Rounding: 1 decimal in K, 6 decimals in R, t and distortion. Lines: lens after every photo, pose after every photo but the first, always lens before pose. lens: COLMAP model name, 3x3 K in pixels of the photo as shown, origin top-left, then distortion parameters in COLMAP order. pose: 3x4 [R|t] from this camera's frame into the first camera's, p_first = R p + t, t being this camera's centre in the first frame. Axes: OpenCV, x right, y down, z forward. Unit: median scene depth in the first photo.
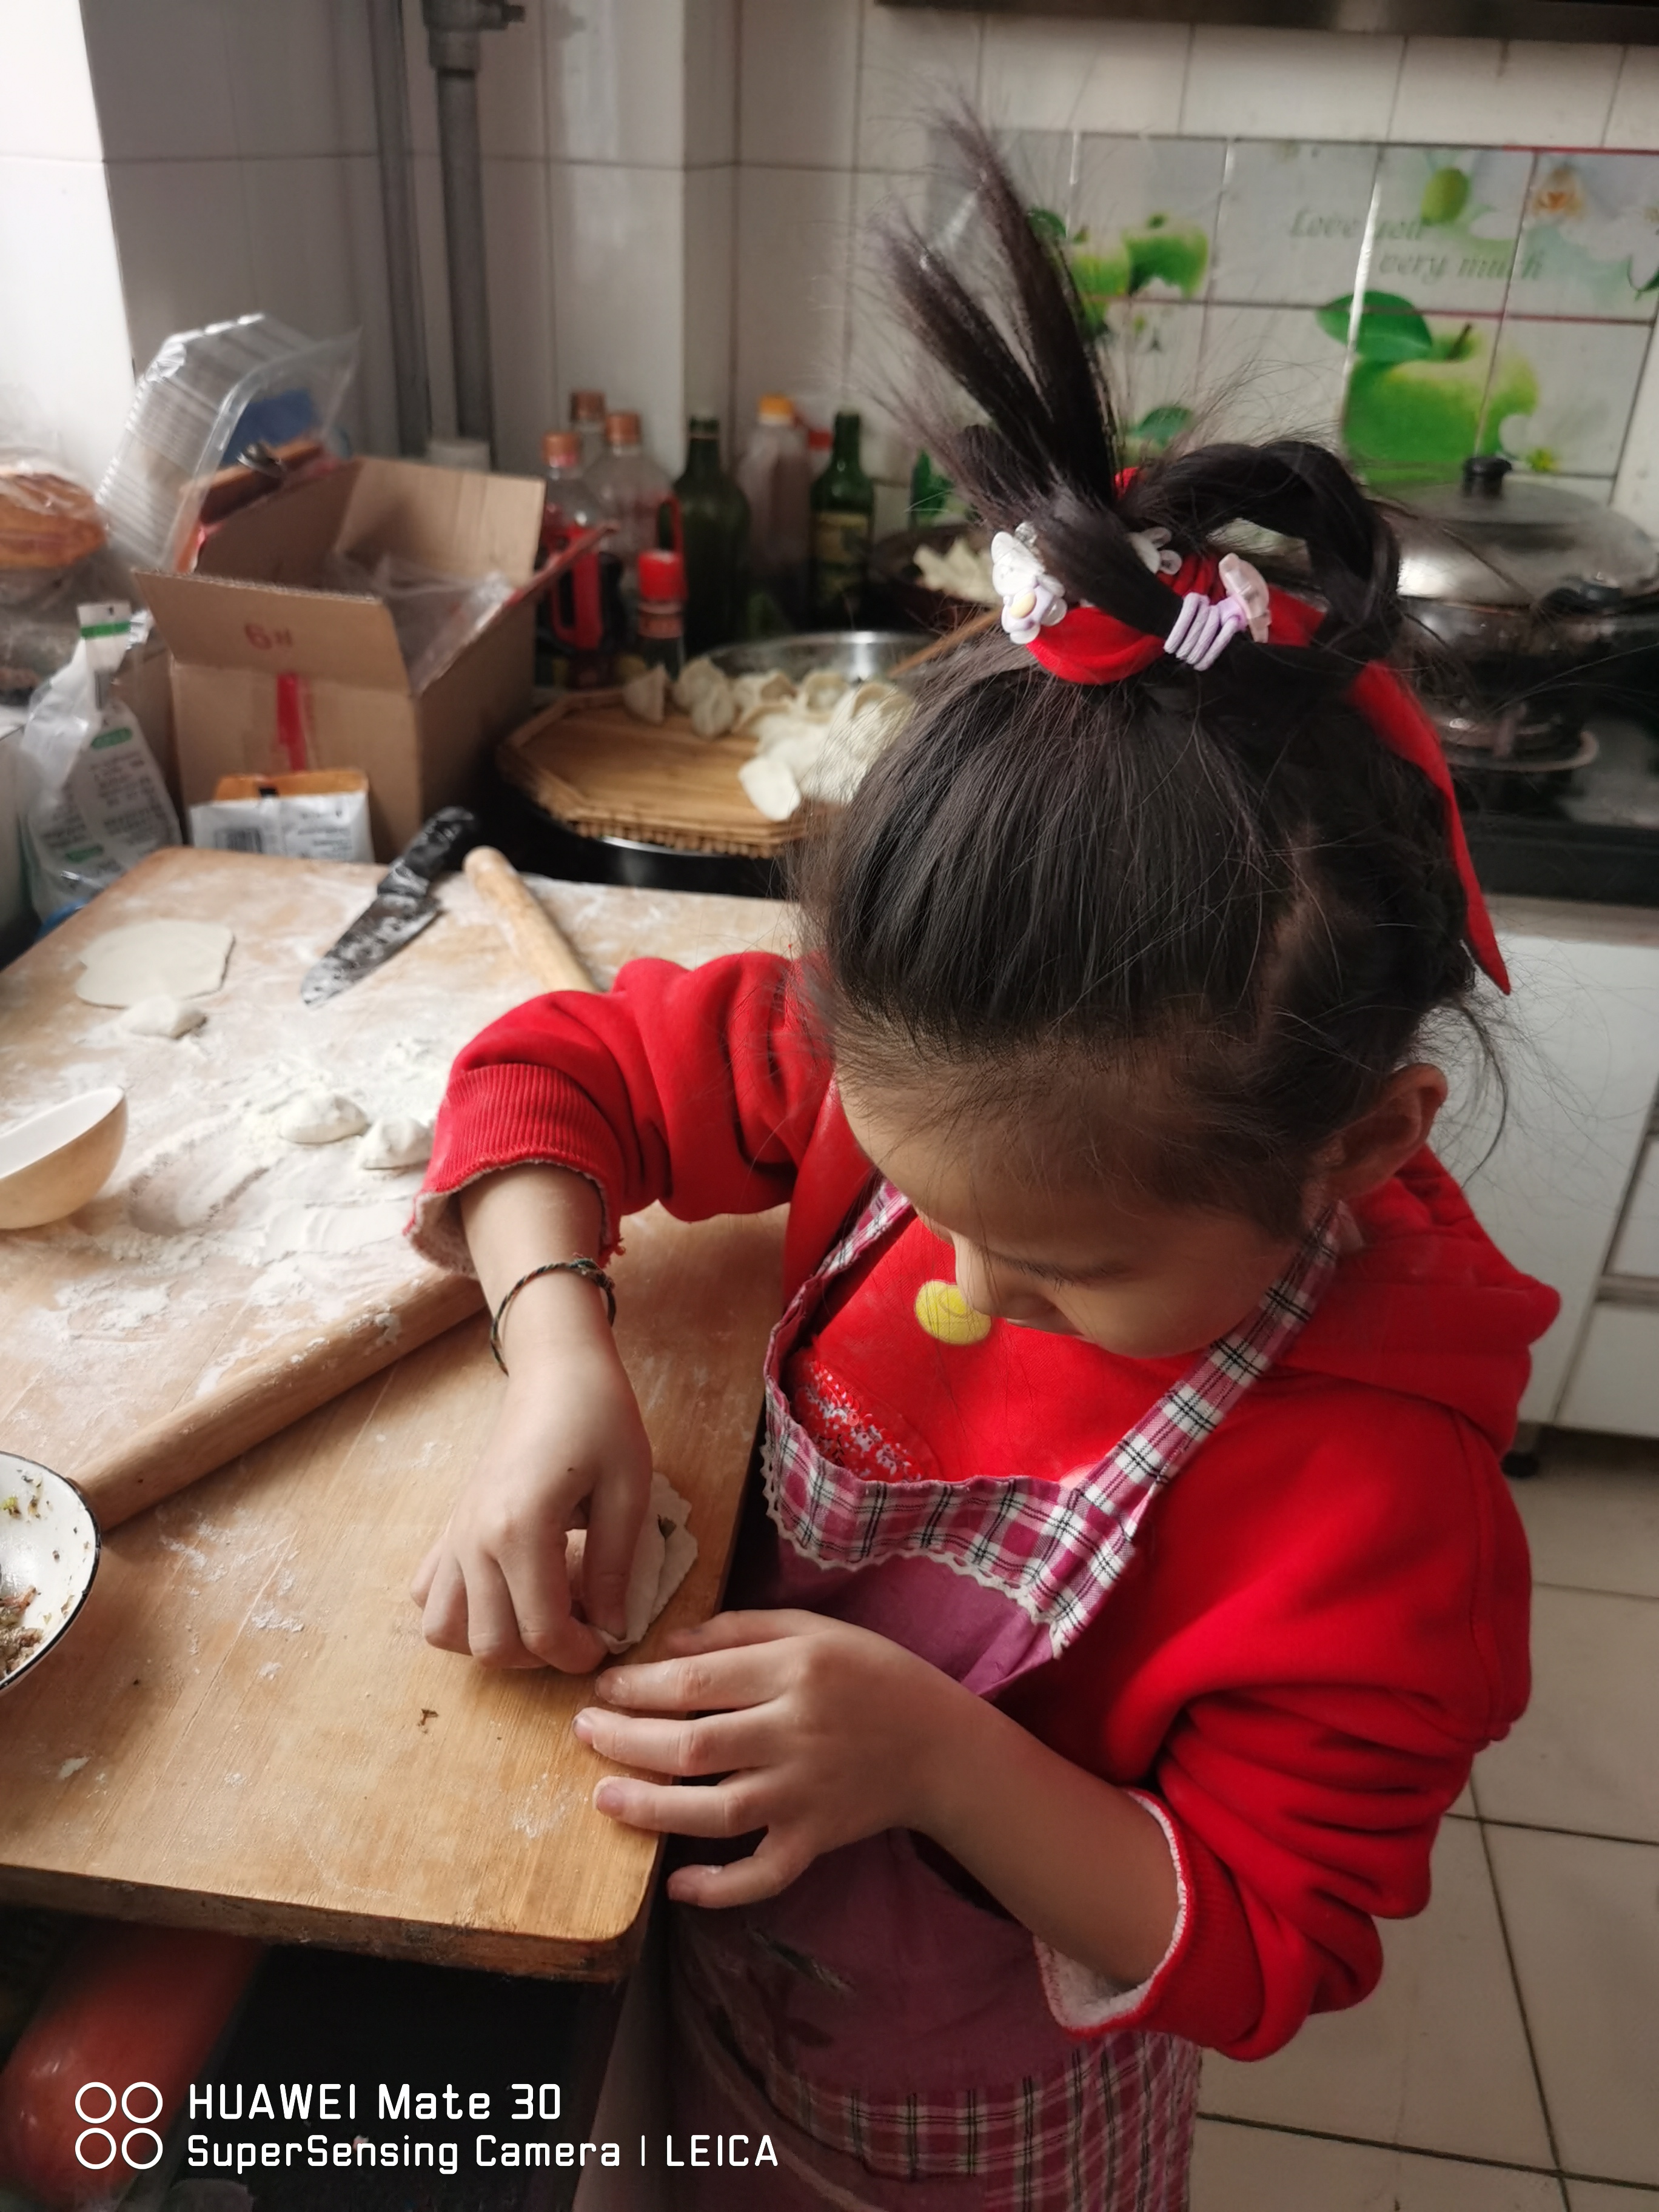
lens RADIAL K [[1751.8, 0, 836.9], [0, 1751.8, 1104.3], [0, 0, 1]] dist [0.036273, -0.042979]
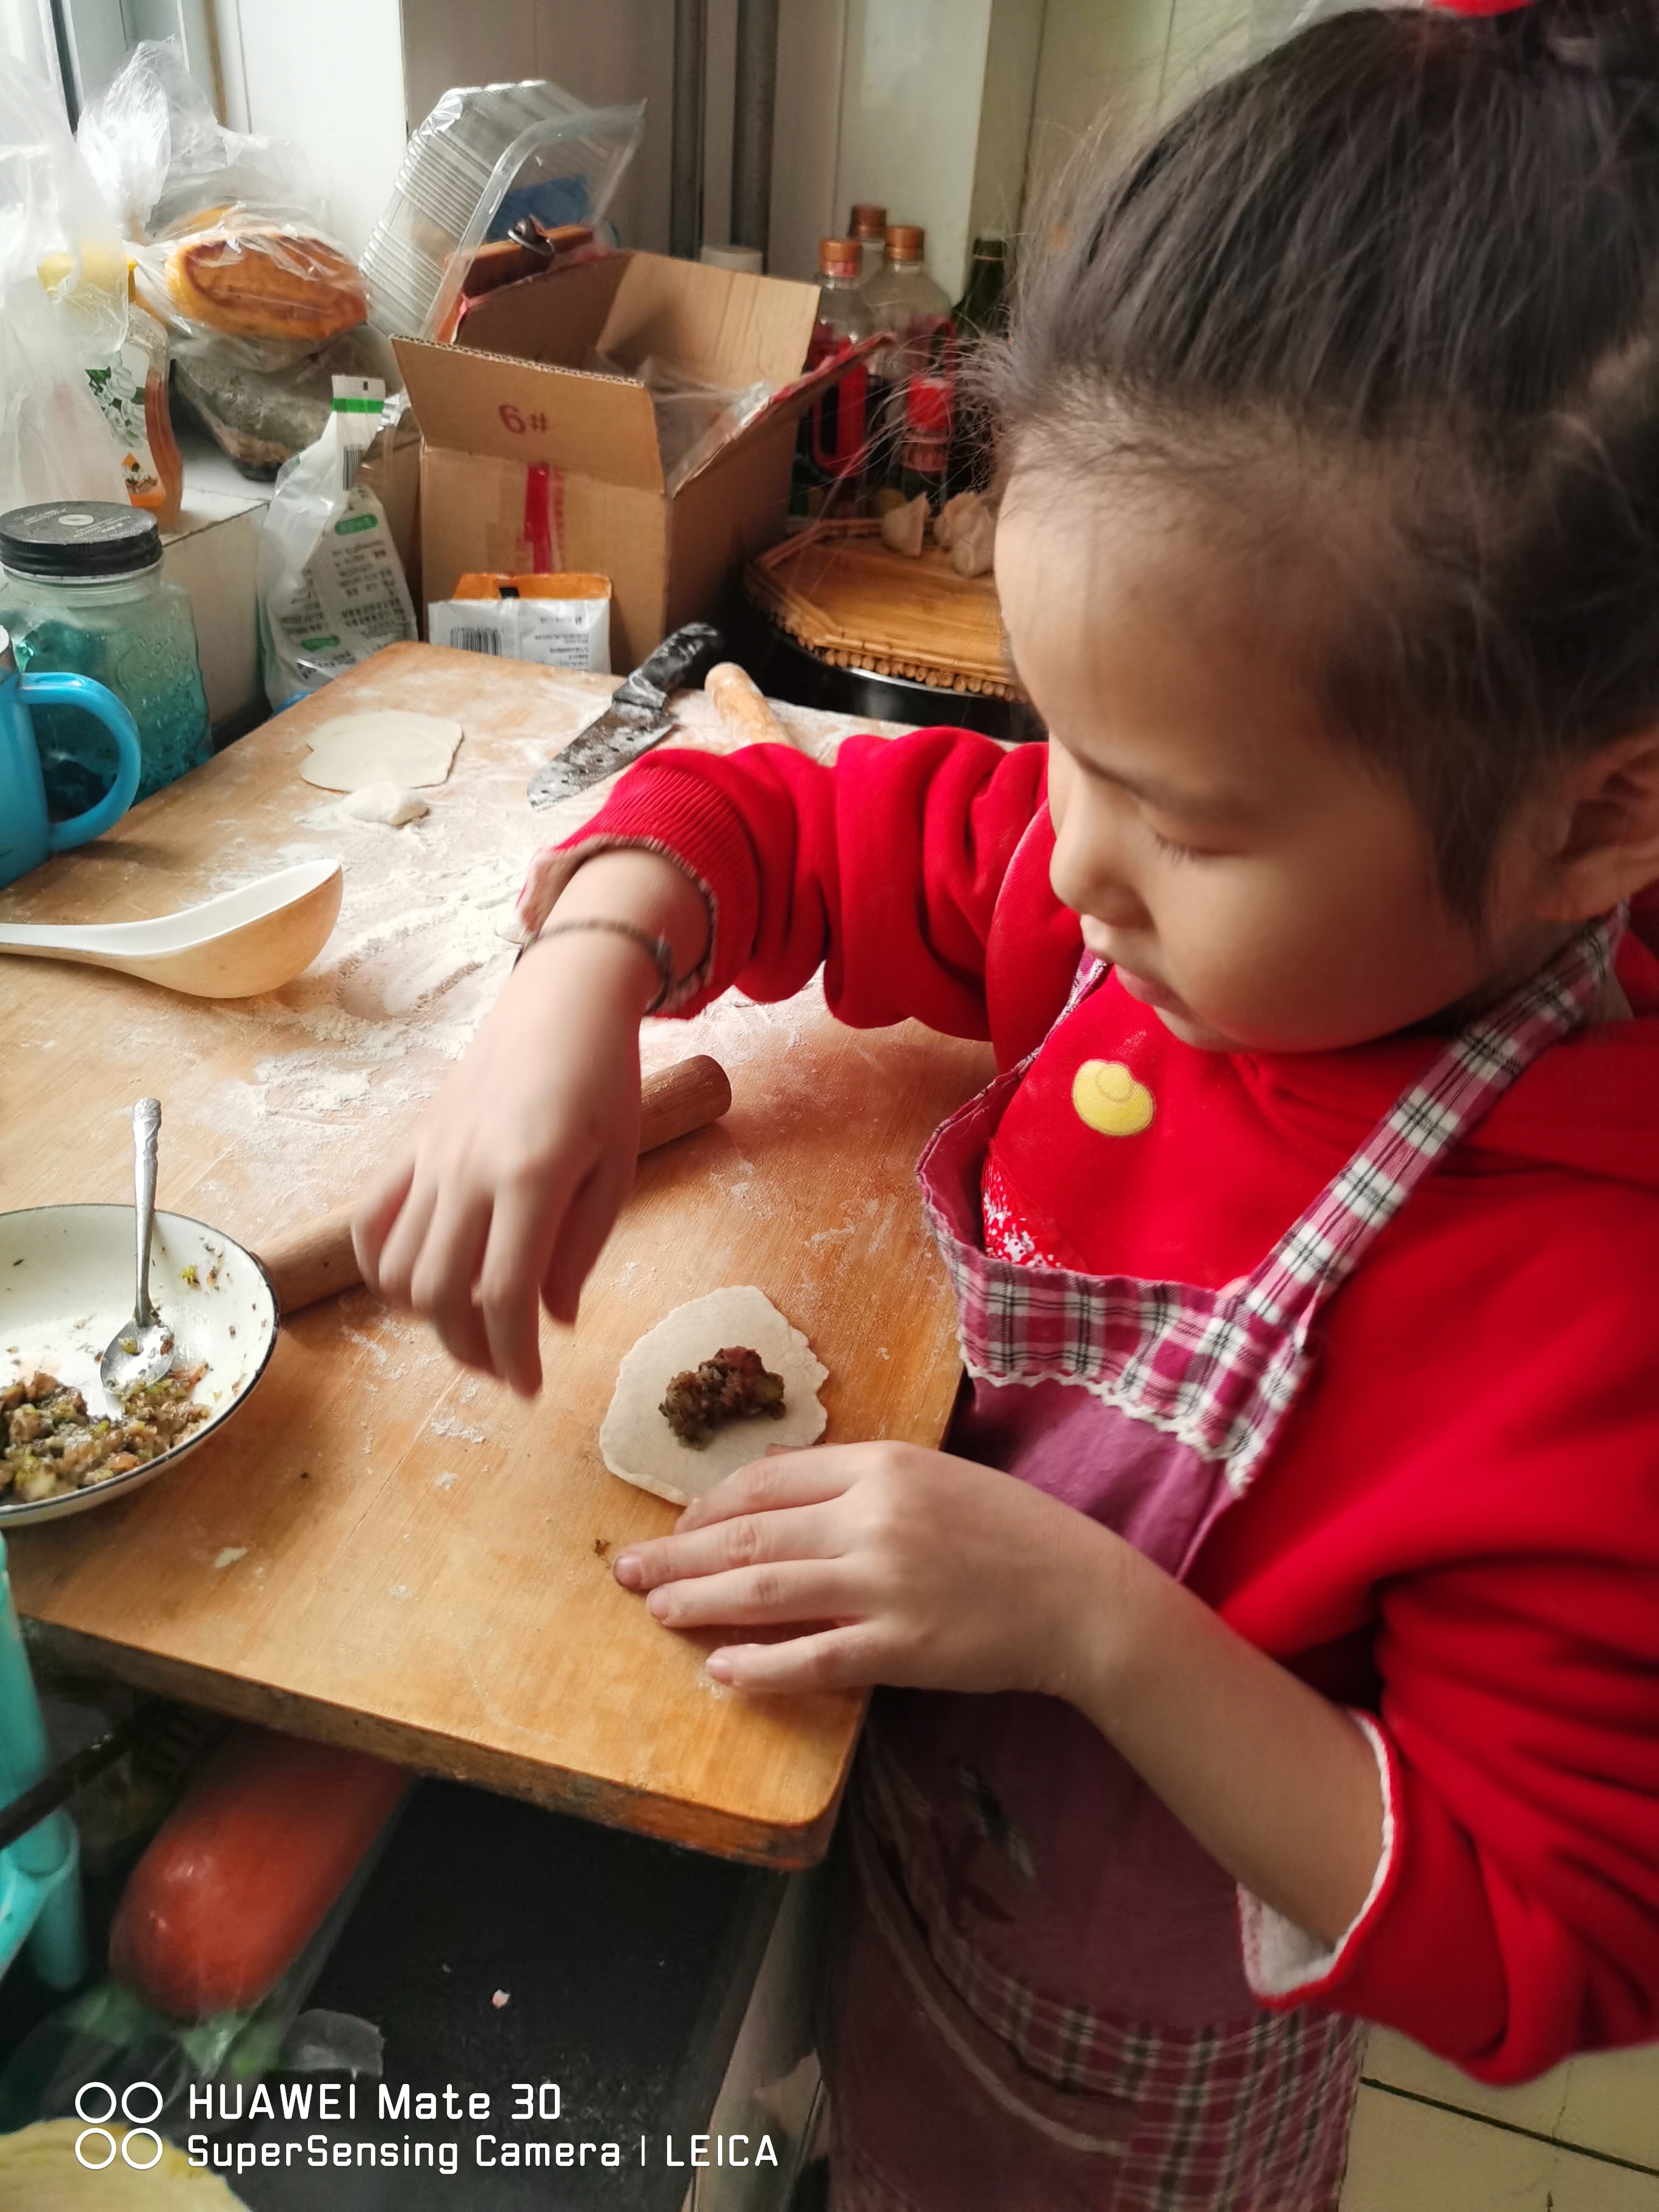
lens RADIAL K [[1740.2, 0, 829.5], [0, 1740.2, 1106.0], [0, 0, 1]] dist [0.041840, -0.048755]
pose [[0.989458, 0.098160, -0.106478, -0.024737], [-0.092138, 0.993932, 0.060084, 0.028633], [0.111729, -0.049640, 0.992498, 0.069006]]
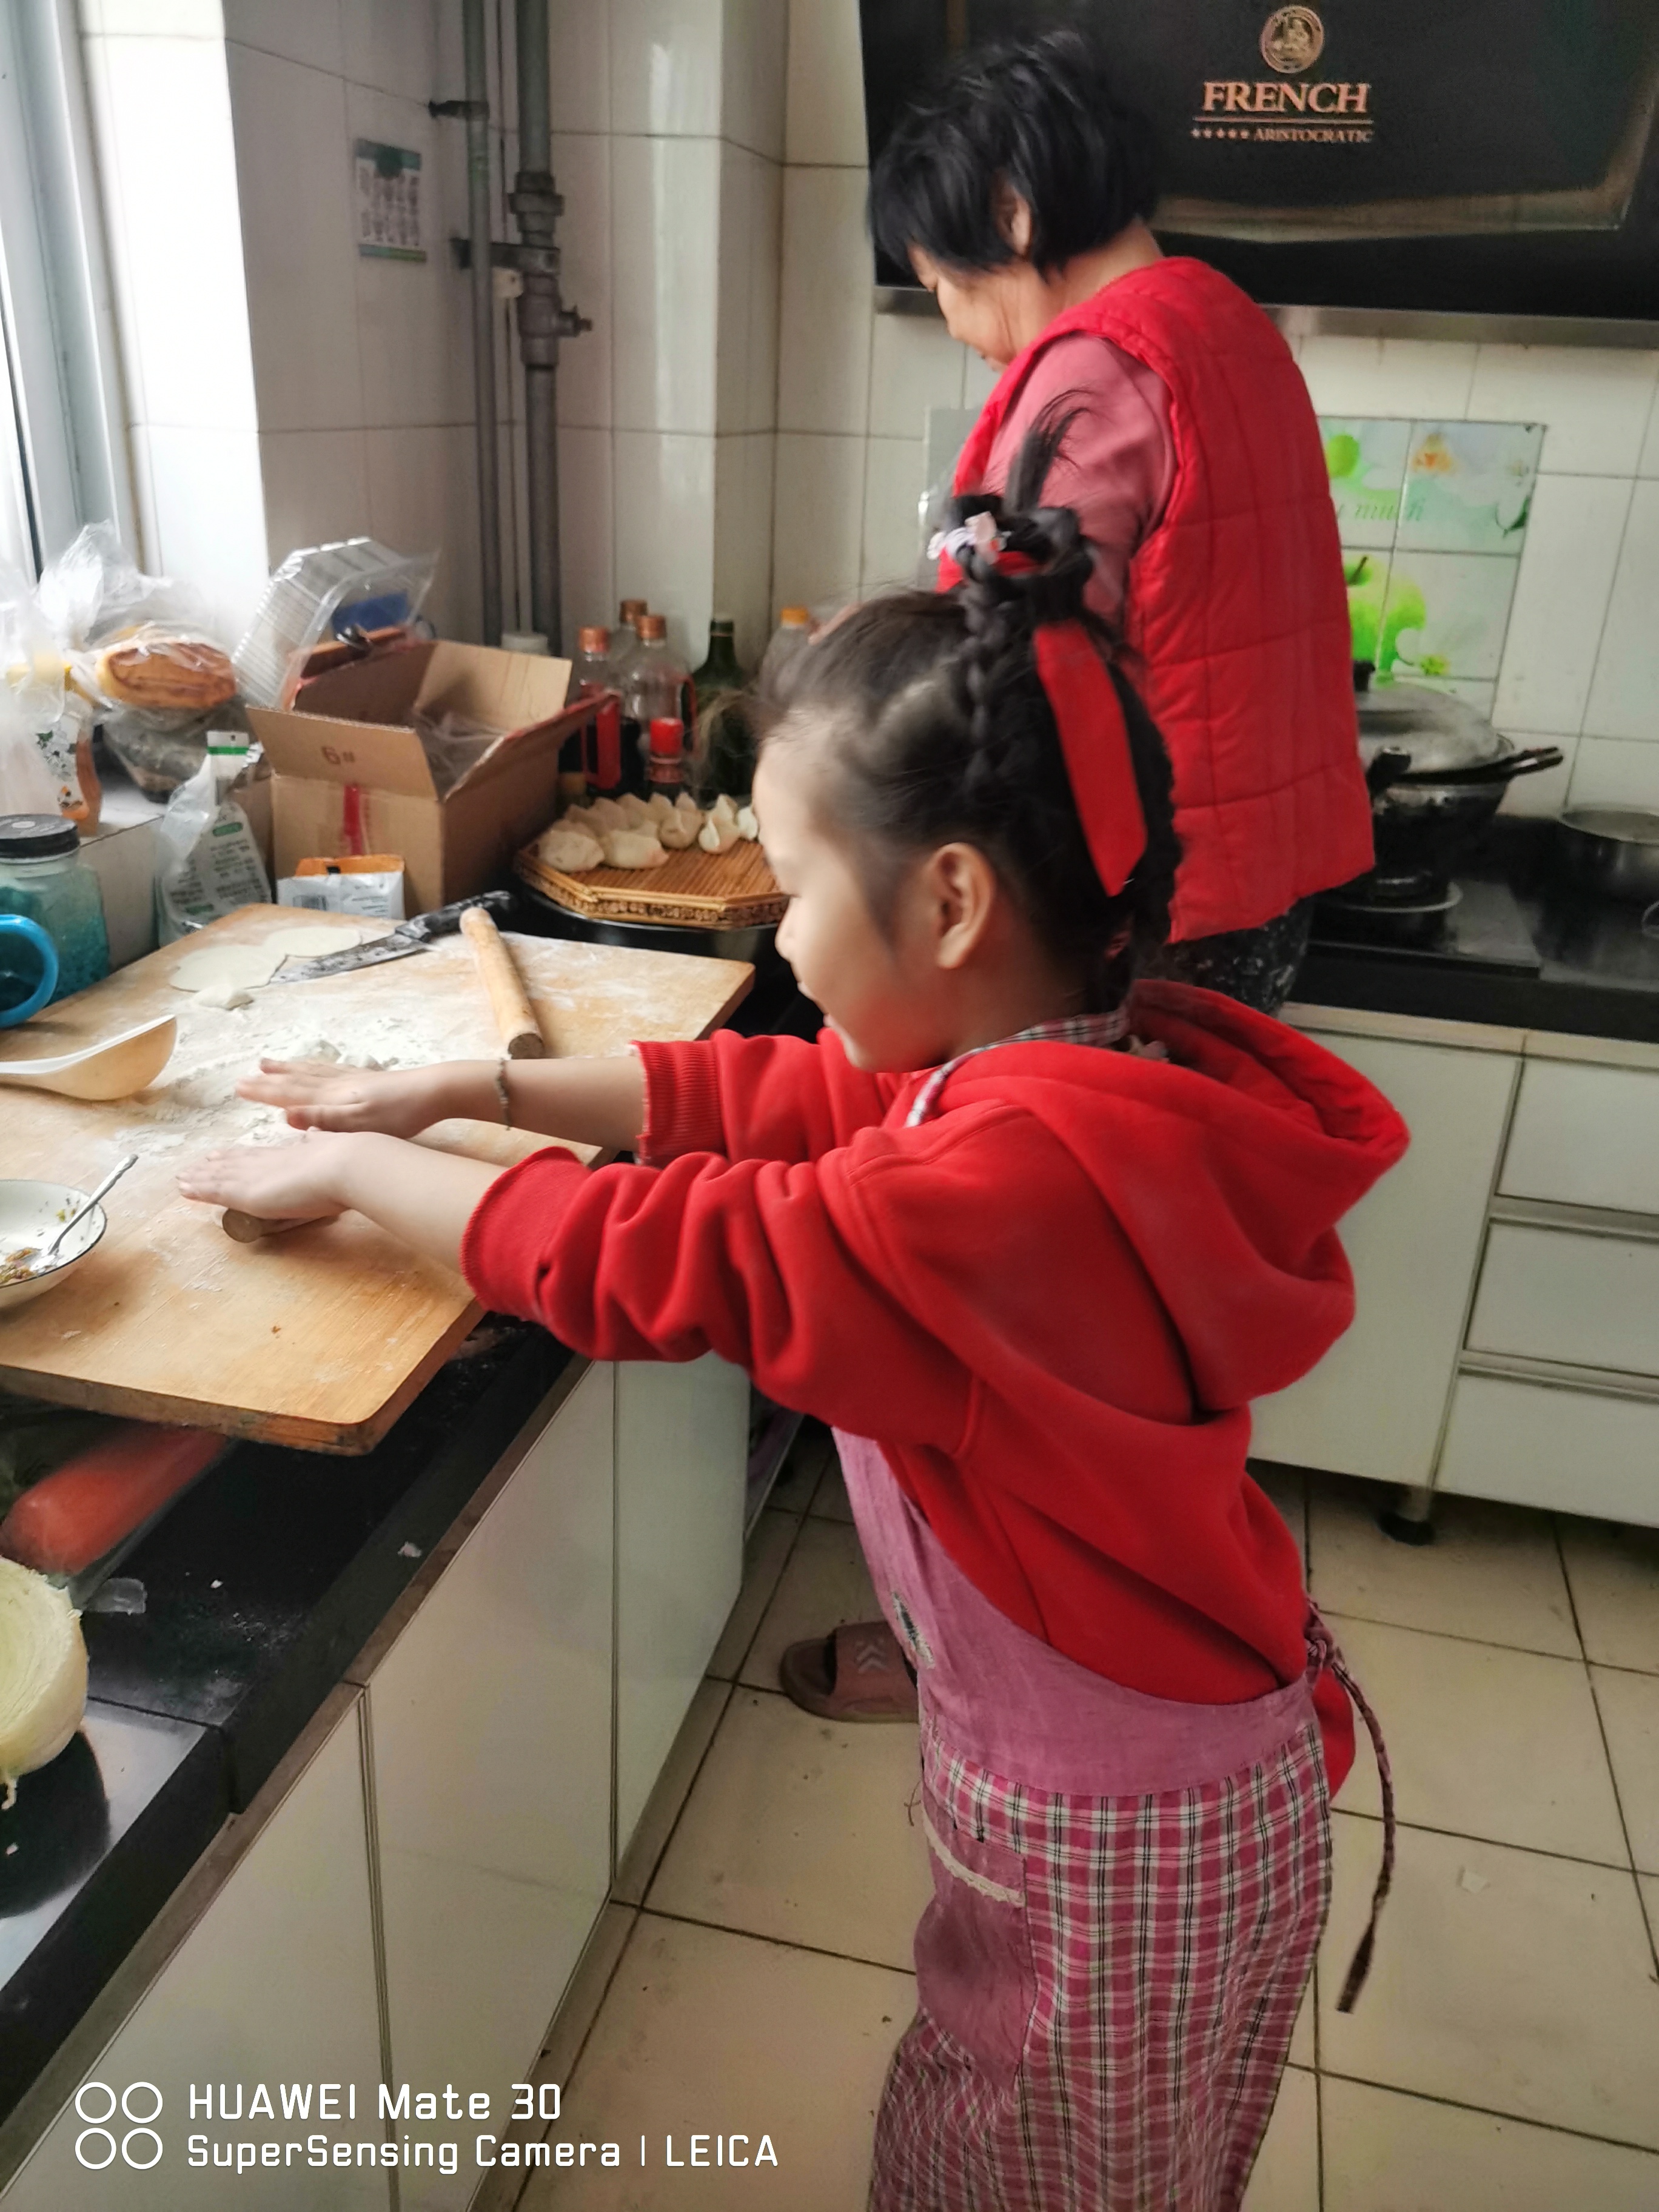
lens RADIAL K [[1740.2, 0, 829.5], [0, 1740.2, 1106.0], [0, 0, 1]] dist [0.041840, -0.048755]
pose [[0.993923, 0.040443, -0.102380, 0.220741], [-0.052156, 0.992059, -0.114446, 0.149669], [0.096938, 0.119091, 0.988140, -0.301538]]
